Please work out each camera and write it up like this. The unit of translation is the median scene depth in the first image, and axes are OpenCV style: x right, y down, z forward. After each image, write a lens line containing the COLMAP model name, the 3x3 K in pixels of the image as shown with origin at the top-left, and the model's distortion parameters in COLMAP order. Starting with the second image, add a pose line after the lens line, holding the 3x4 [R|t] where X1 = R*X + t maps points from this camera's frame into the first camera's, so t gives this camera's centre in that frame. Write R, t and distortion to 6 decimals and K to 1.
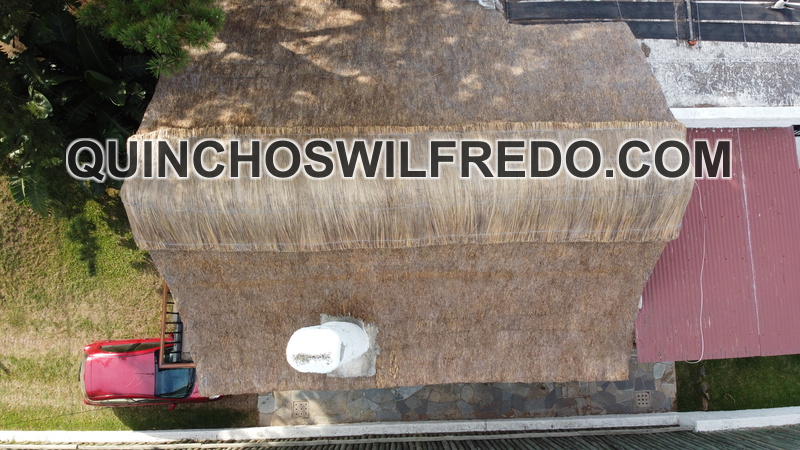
lens RADIAL K [[597.6, 0, 396.0], [0, 597.6, 230.2], [0, 0, 1]] dist [0.059650, -0.157033]
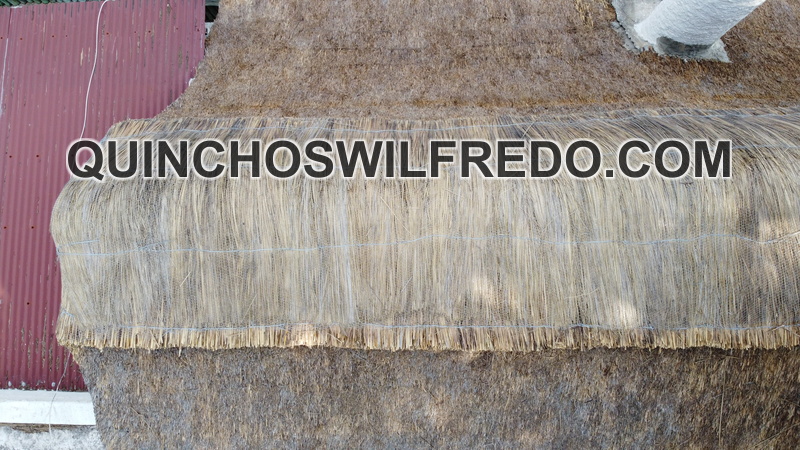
lens RADIAL K [[597.6, 0, 412.6], [0, 597.6, 210.1], [0, 0, 1]] dist [0.059650, -0.157033]
pose [[-0.999951, -0.009842, -0.000455, 0.186467], [0.009347, -0.962178, 0.272260, -0.165187], [-0.003118, 0.272243, 0.962224, 0.461202]]
